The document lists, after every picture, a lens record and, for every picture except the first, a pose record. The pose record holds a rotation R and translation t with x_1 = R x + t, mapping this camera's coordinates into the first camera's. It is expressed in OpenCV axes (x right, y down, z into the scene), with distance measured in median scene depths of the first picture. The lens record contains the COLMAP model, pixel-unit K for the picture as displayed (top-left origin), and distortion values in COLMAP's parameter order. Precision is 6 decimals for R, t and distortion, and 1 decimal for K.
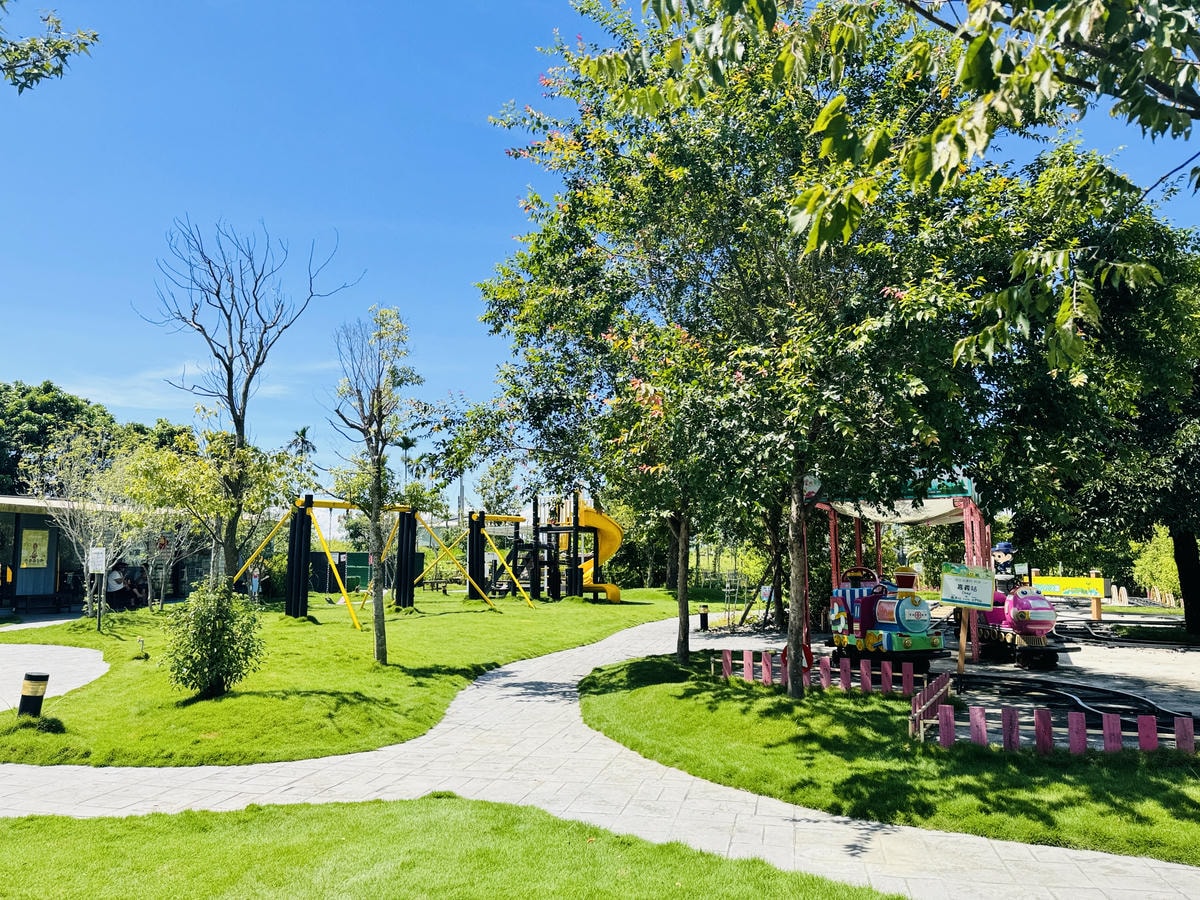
lens RADIAL K [[831.9, 0, 600.0], [0, 831.9, 450.0], [0, 0, 1]] dist [0.054412, -0.060172]
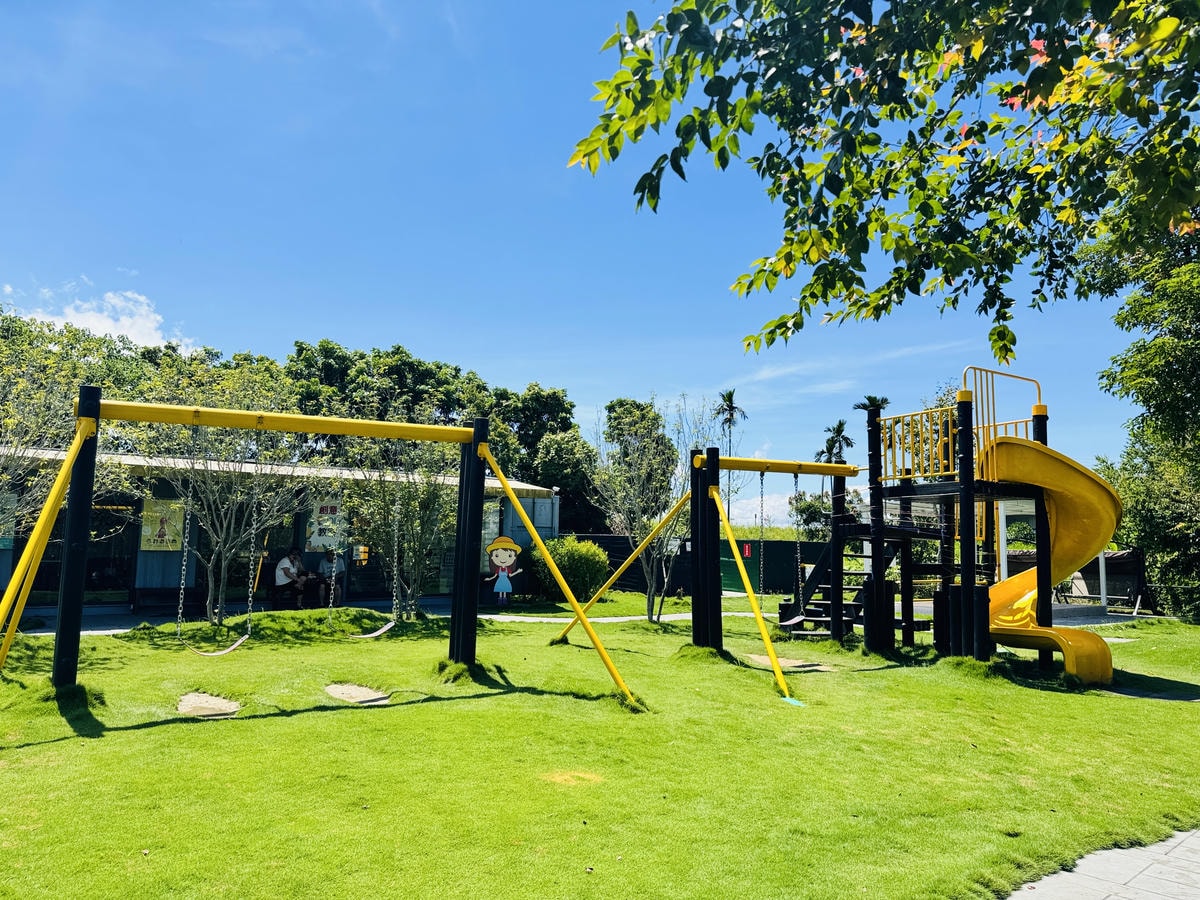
lens RADIAL K [[831.9, 0, 600.0], [0, 831.9, 450.0], [0, 0, 1]] dist [0.054412, -0.060172]
pose [[0.808426, -0.043884, -0.586959, 0.063060], [0.050612, 0.998706, -0.004959, 0.066124], [0.586418, -0.025698, 0.809601, 0.542010]]
